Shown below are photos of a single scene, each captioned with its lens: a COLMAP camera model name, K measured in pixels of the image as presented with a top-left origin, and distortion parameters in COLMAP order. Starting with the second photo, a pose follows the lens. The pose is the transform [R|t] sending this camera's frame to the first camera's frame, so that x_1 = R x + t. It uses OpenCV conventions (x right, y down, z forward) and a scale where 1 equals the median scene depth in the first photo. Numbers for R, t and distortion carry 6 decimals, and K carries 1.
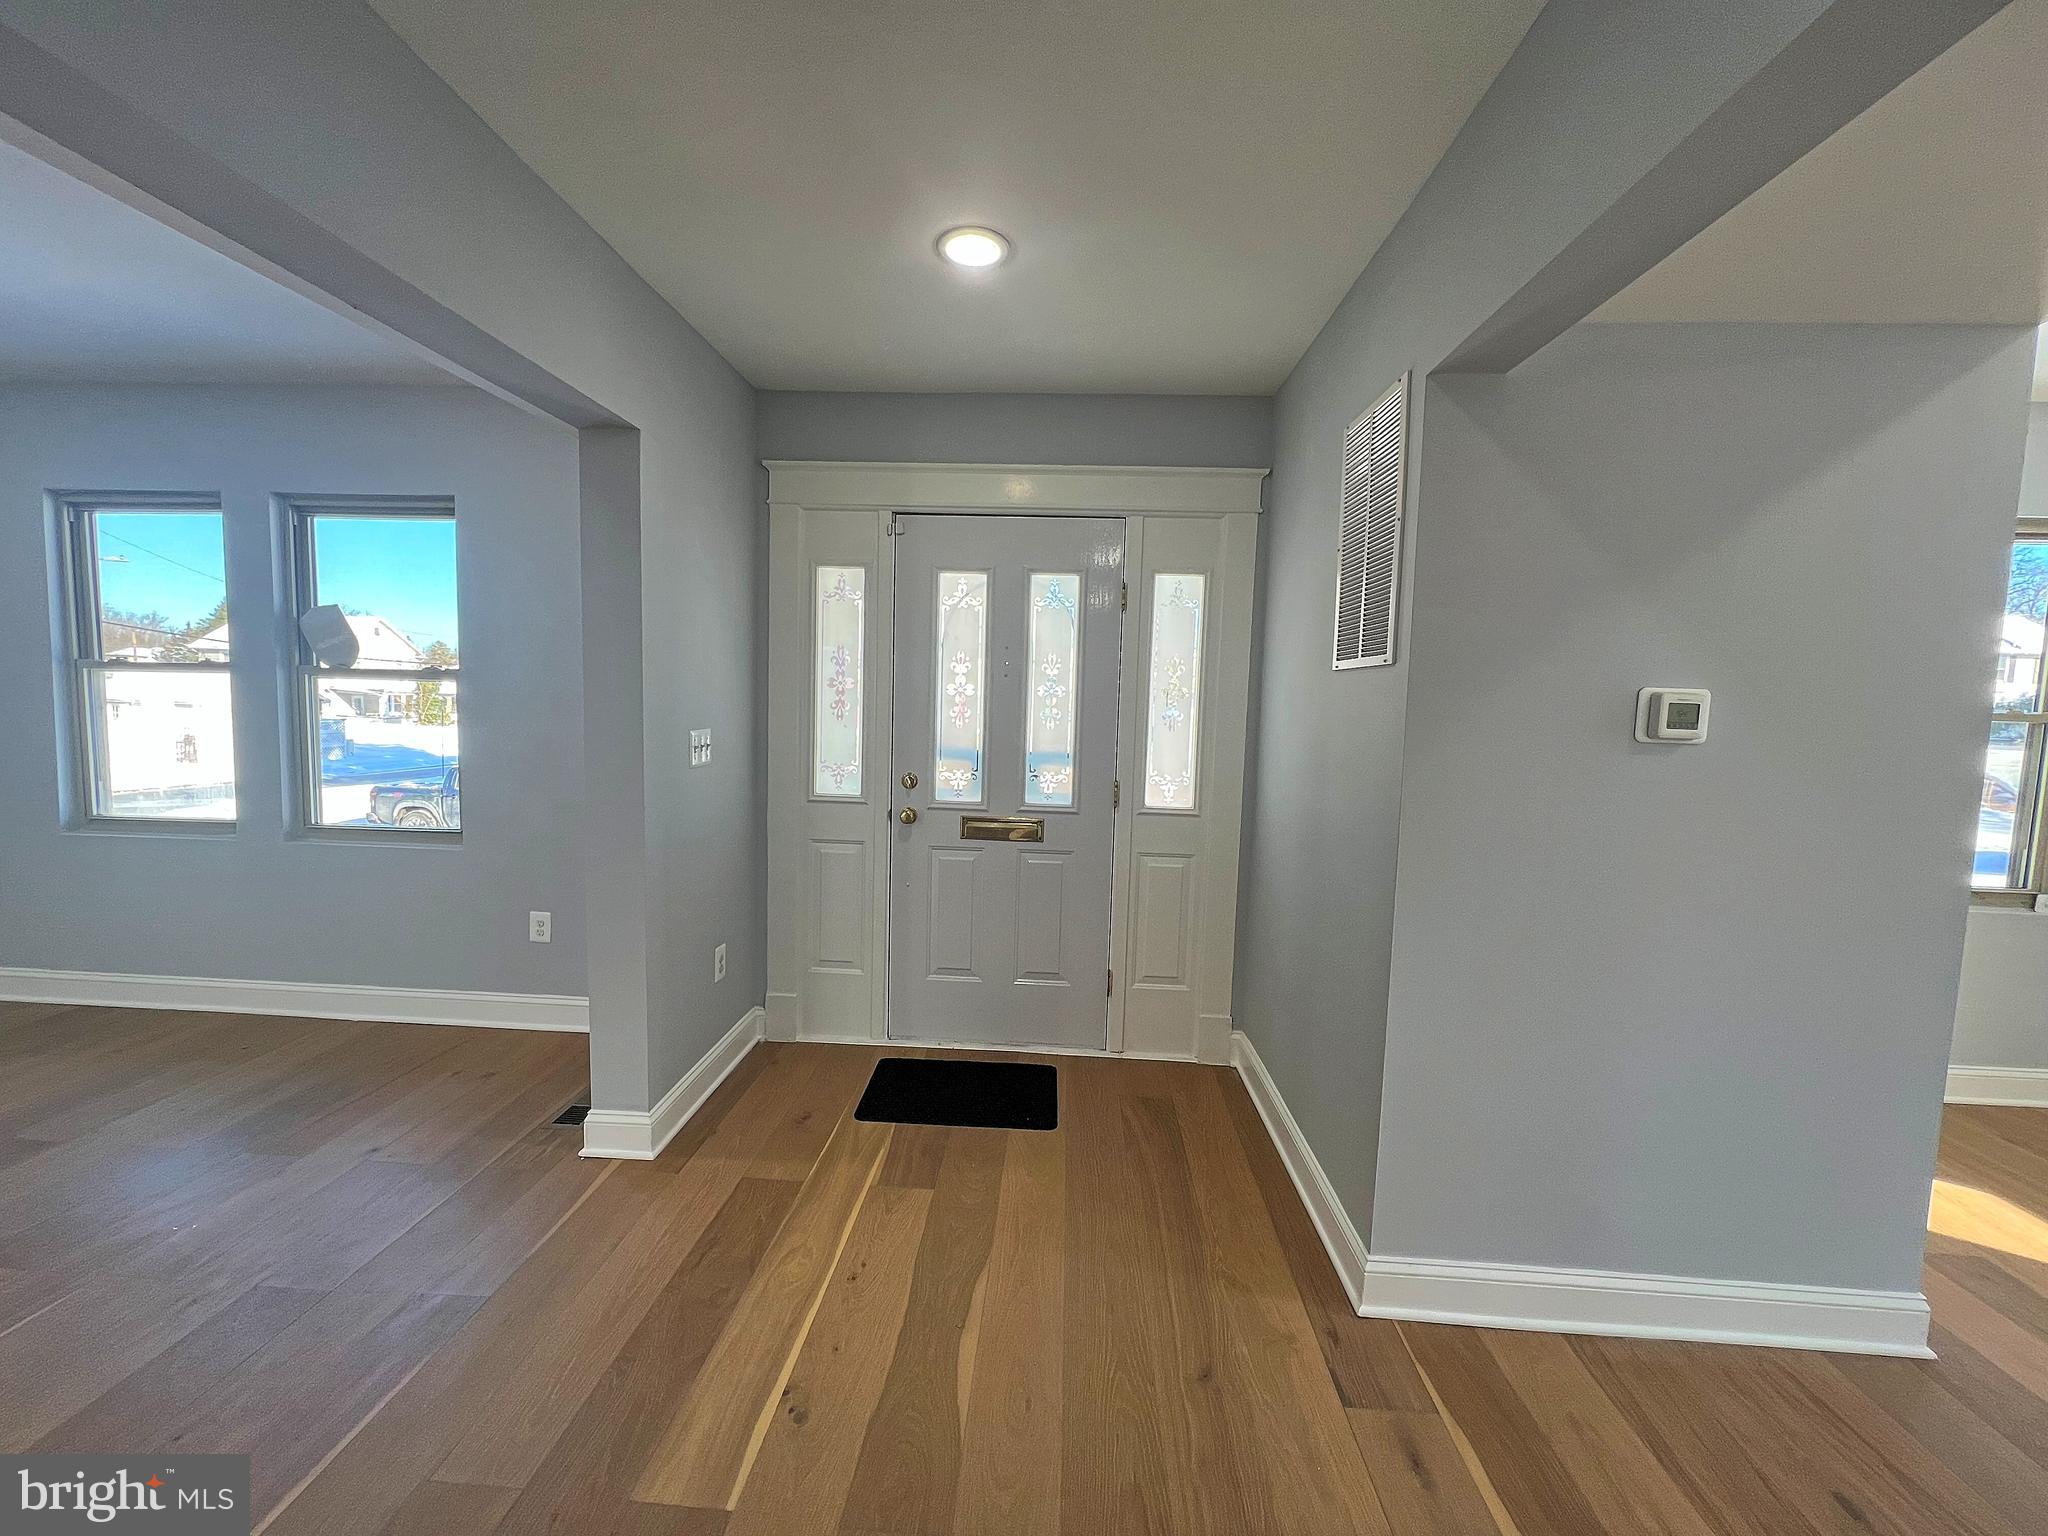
lens RADIAL K [[814.4, 0, 1024.0], [0, 814.4, 759.0], [0, 0, 1]] dist [0.001827, -0.000661]
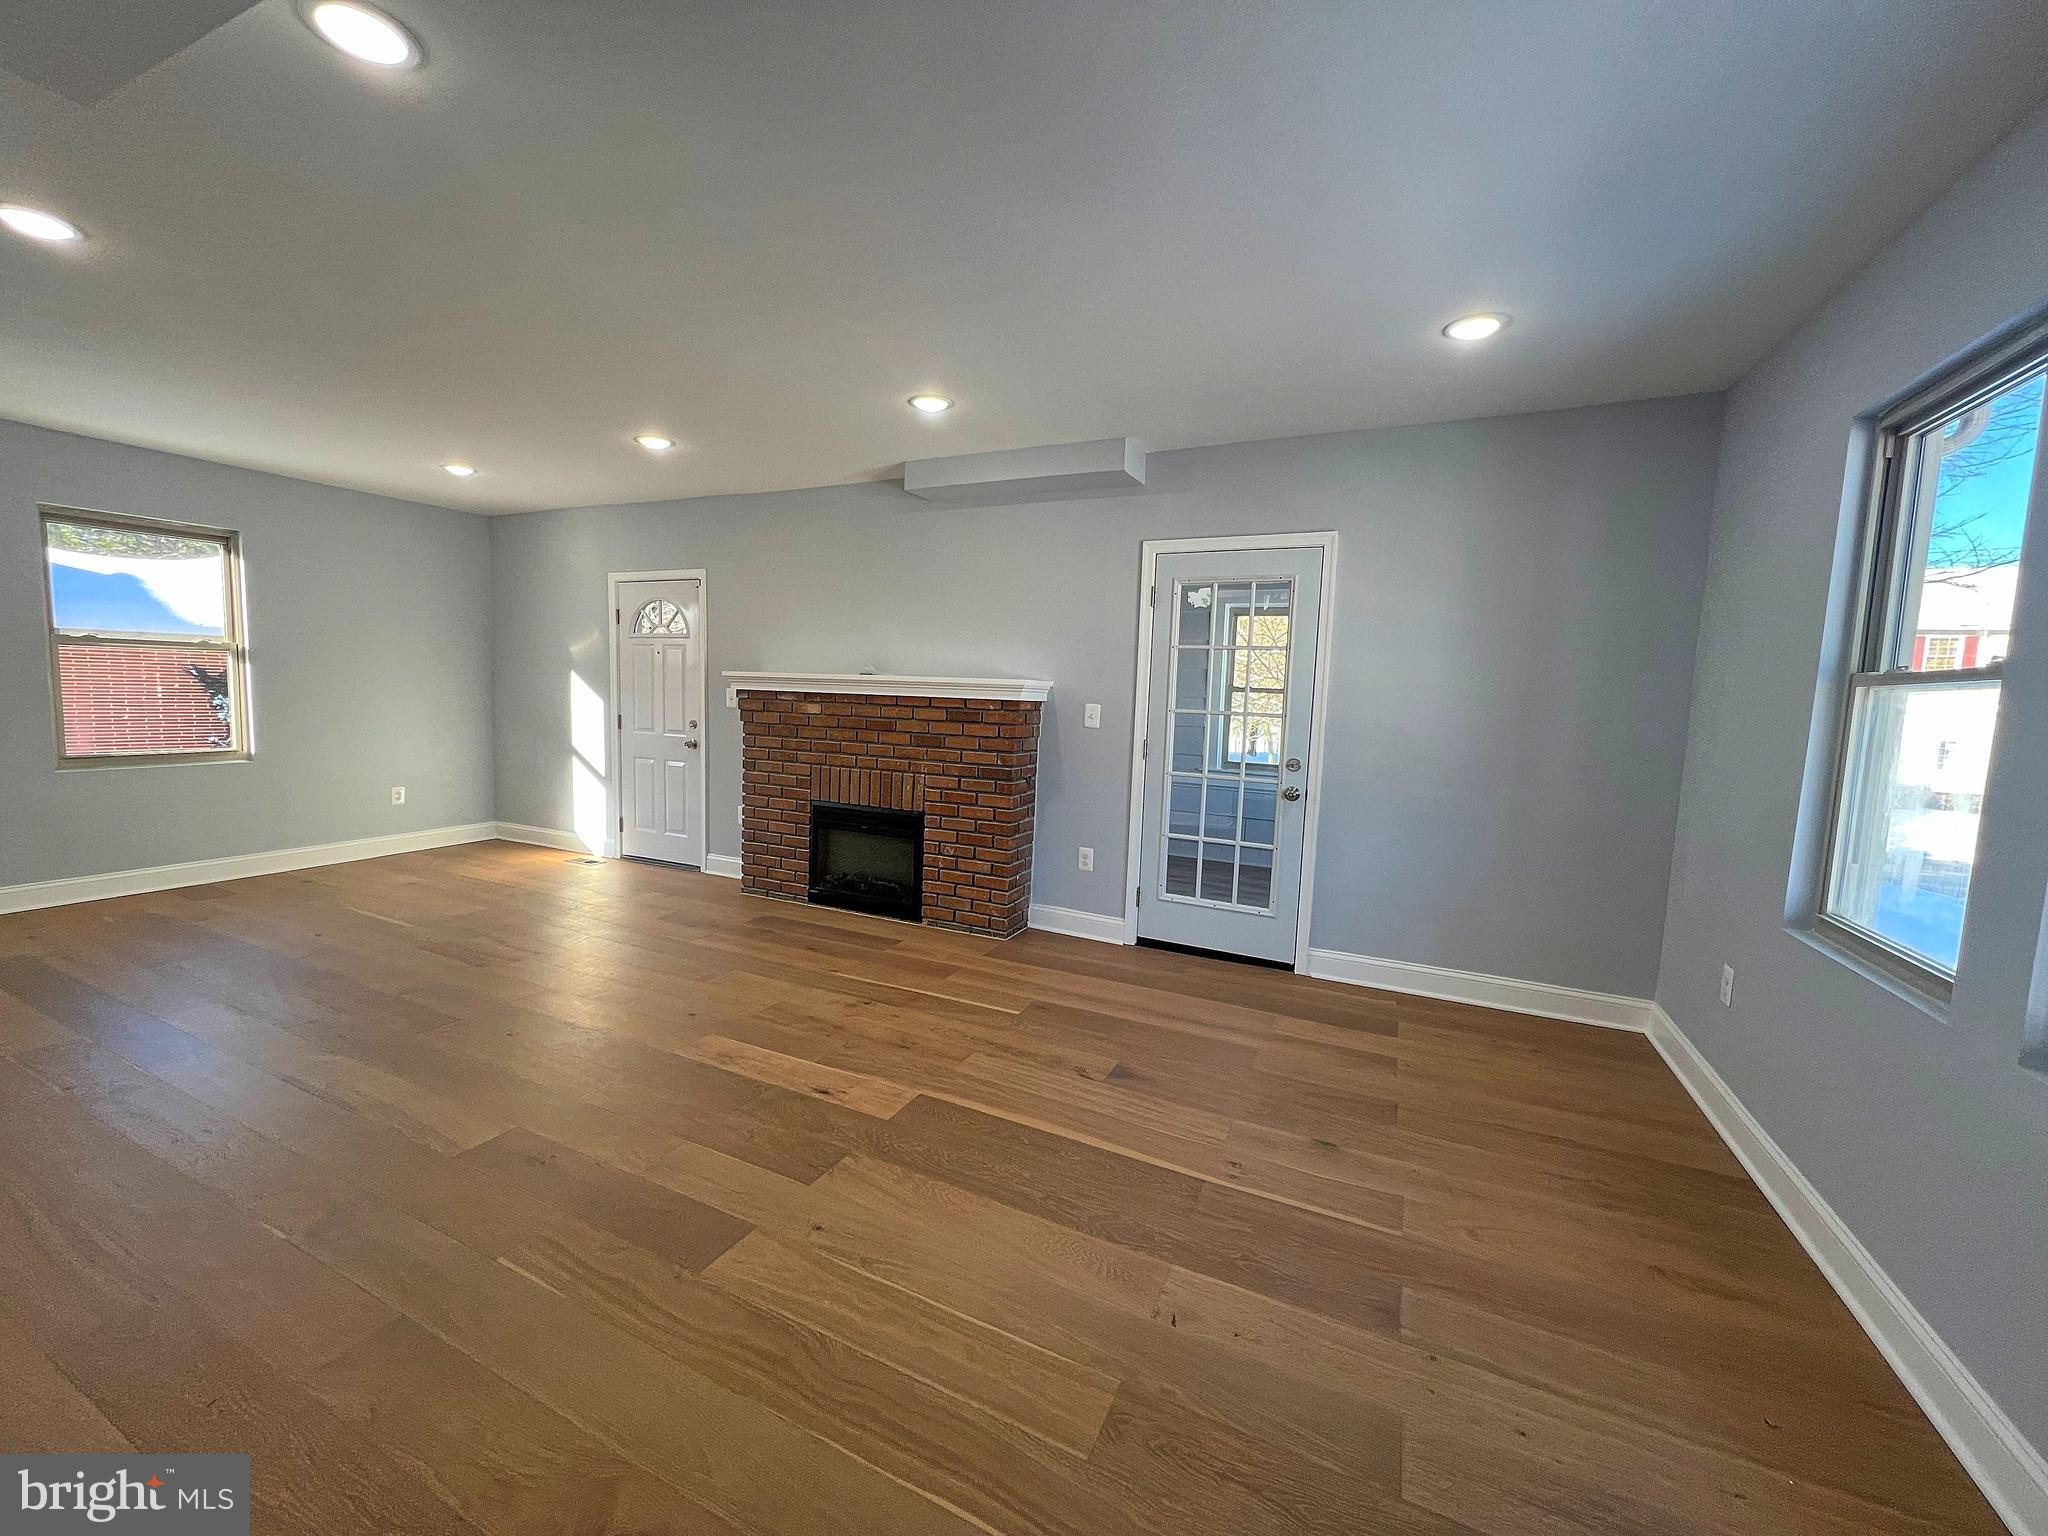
lens RADIAL K [[814.4, 0, 1012.4], [0, 814.4, 762.0], [0, 0, 1]] dist [0.001827, -0.000661]
pose [[-0.377954, 0.043818, -0.924787, -0.314404], [-0.113144, 0.989206, 0.093112, -0.038207], [0.918885, 0.139826, -0.368916, 0.650785]]
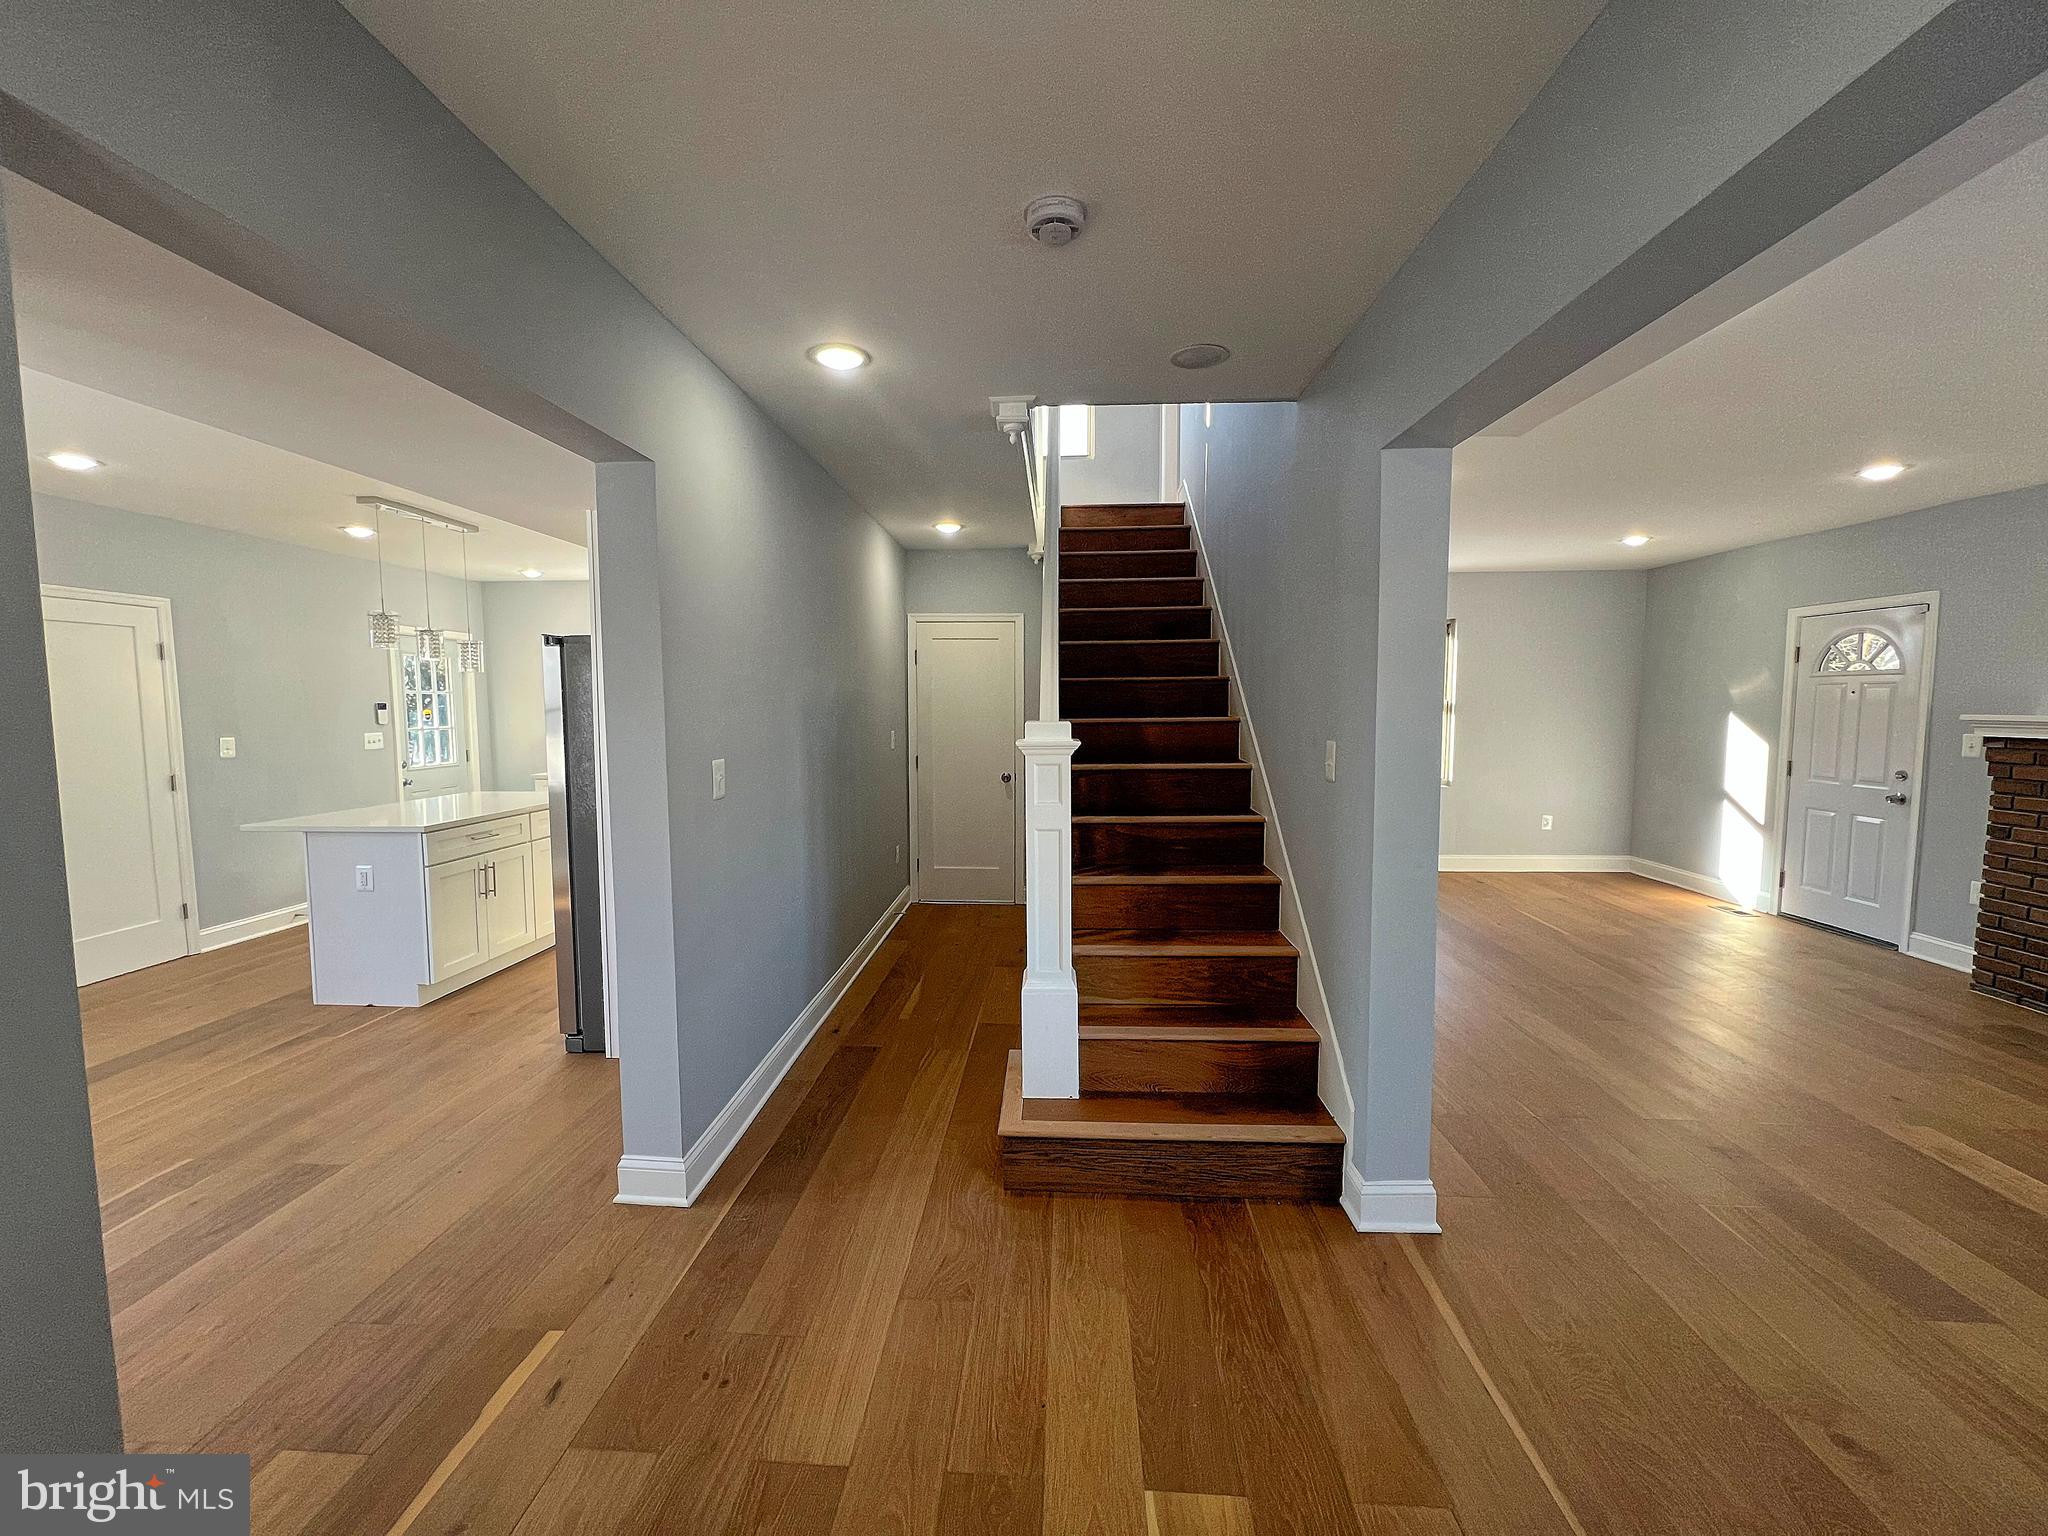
lens RADIAL K [[814.4, 0, 1012.2], [0, 814.4, 765.8], [0, 0, 1]] dist [0.001827, -0.000661]
pose [[-0.999692, -0.024230, -0.005427, -0.066839], [-0.024781, 0.987358, 0.156559, -0.084412], [0.001565, 0.156646, -0.987654, 0.812260]]
